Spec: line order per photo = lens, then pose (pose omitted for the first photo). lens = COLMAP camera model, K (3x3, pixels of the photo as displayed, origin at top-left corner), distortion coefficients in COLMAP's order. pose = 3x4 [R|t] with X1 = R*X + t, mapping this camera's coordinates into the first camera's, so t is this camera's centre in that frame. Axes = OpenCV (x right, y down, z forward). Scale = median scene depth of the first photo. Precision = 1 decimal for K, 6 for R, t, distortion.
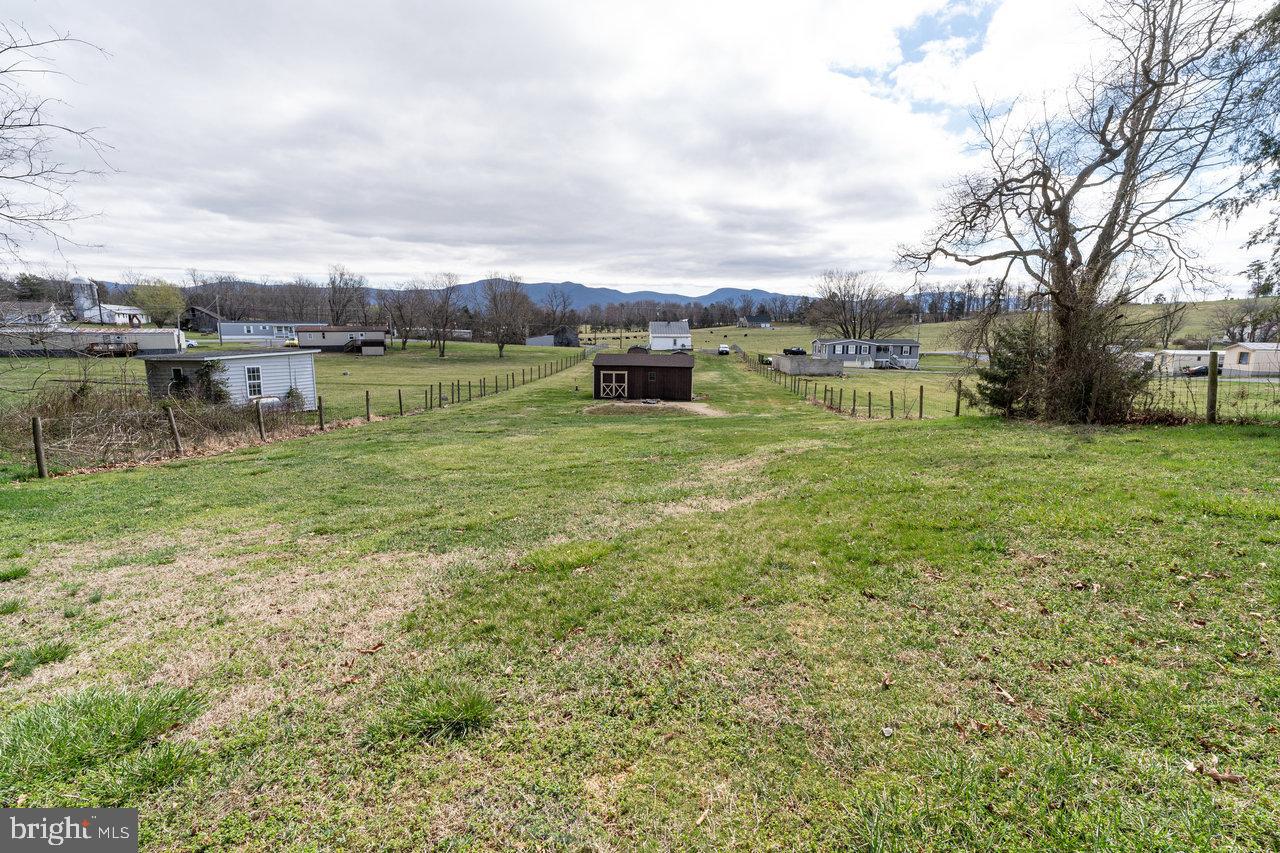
lens RADIAL K [[537.0, 0, 642.0], [0, 537.0, 428.2], [0, 0, 1]] dist [0.000891, -0.000147]
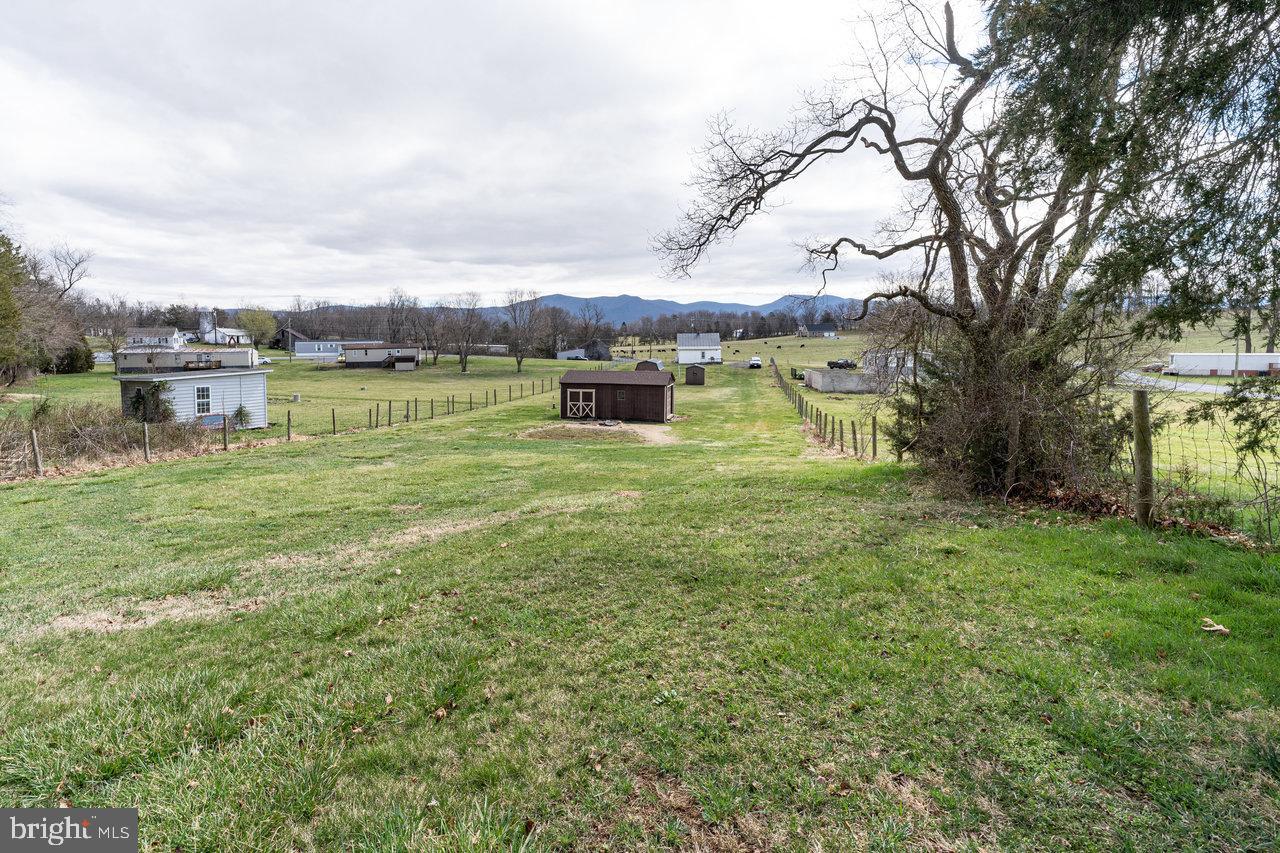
lens RADIAL K [[537.0, 0, 623.4], [0, 537.0, 377.5], [0, 0, 1]] dist [0.000891, -0.000147]
pose [[0.970480, 0.000622, -0.241179, 0.155210], [-0.027406, 0.993804, -0.107717, -0.018188], [0.239618, 0.111147, 0.964484, 0.078249]]
